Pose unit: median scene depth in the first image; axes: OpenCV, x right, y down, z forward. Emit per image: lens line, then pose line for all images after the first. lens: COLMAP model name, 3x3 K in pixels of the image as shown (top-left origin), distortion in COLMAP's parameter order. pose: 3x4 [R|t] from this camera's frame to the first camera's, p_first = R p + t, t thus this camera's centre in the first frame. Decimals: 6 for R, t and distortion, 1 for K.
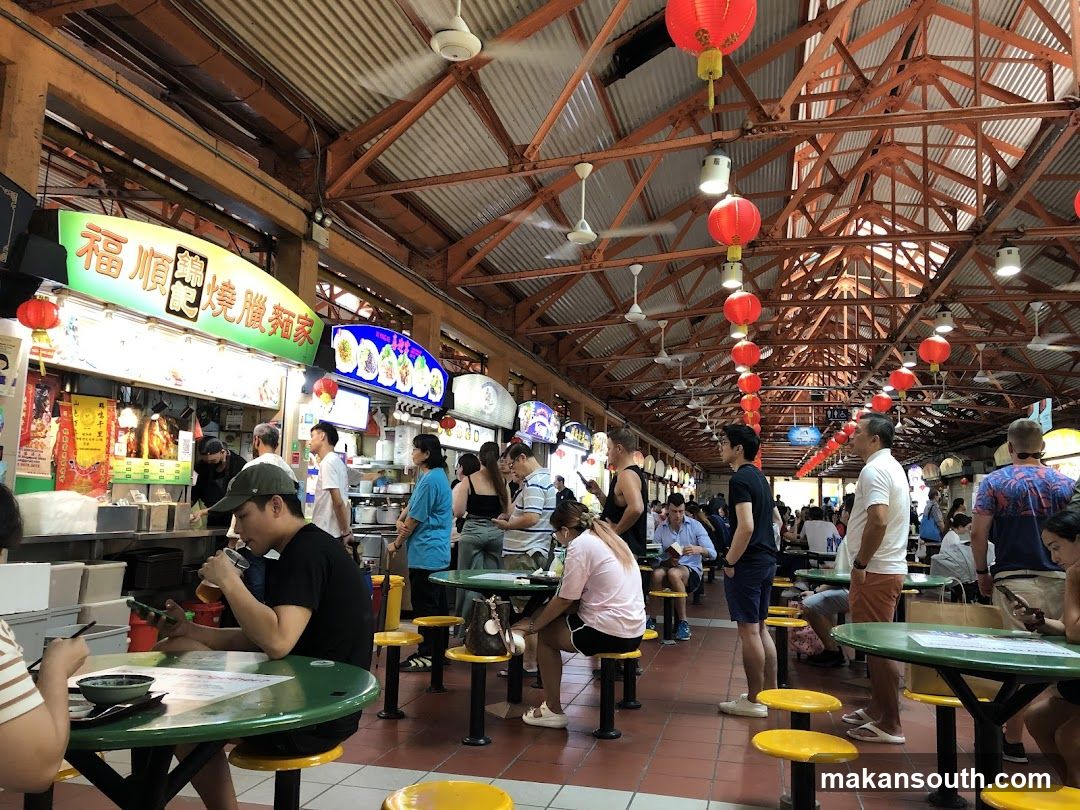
lens RADIAL K [[906.0, 0, 540.0], [0, 906.0, 405.0], [0, 0, 1]] dist [-0.001690, 0.004877]
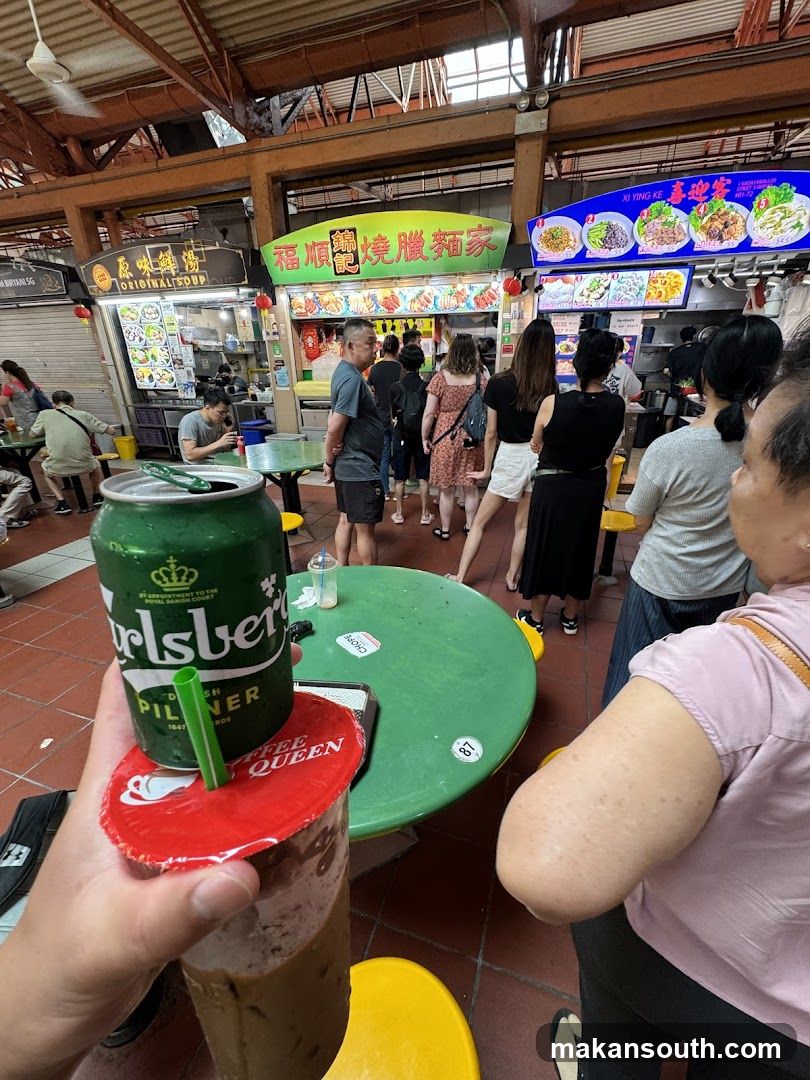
lens RADIAL K [[435.9, 0, 405.0], [0, 435.9, 540.0], [0, 0, 1]] dist [-0.001385, -0.000332]
pose [[-0.095837, 0.377920, -0.920864, 0.558019], [0.118901, 0.922845, 0.366359, 0.080981], [0.988270, -0.074381, -0.133378, 1.134647]]
